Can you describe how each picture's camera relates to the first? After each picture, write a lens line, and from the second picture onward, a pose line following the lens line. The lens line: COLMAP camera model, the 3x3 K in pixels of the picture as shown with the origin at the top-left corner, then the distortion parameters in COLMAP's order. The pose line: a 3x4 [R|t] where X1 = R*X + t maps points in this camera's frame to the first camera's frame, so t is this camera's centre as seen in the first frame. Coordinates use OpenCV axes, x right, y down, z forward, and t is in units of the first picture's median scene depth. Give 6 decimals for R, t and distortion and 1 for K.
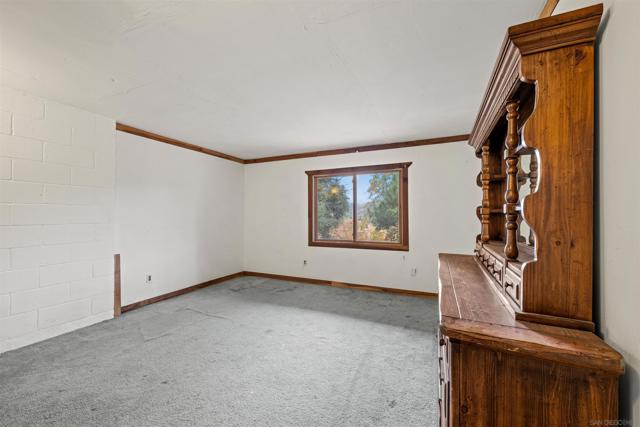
lens RADIAL K [[254.1, 0, 323.0], [0, 254.1, 212.0], [0, 0, 1]] dist [-0.003061, -0.000010]
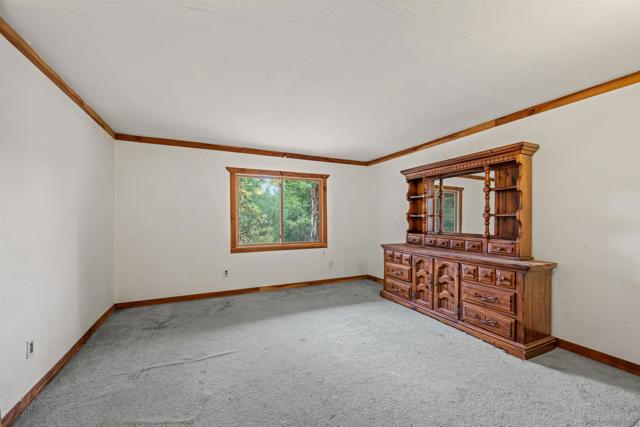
lens RADIAL K [[254.1, 0, 321.4], [0, 254.1, 218.8], [0, 0, 1]] dist [-0.003061, -0.000010]
pose [[0.645398, -0.002170, 0.763843, -0.596390], [-0.010699, 0.999872, 0.011880, 0.001613], [-0.763771, -0.015840, 0.645292, 0.227143]]
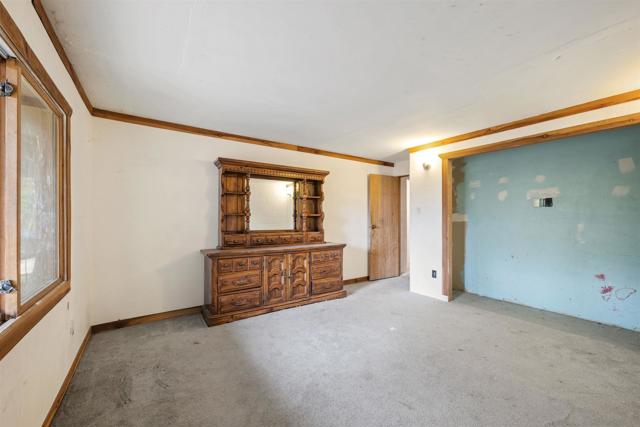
lens RADIAL K [[254.1, 0, 320.6], [0, 254.1, 217.4], [0, 0, 1]] dist [-0.003061, -0.000010]
pose [[-0.857168, 0.000612, 0.515037, -0.311506], [-0.007509, 0.999878, -0.013685, 0.016918], [-0.514982, -0.015598, -0.857059, 1.146912]]
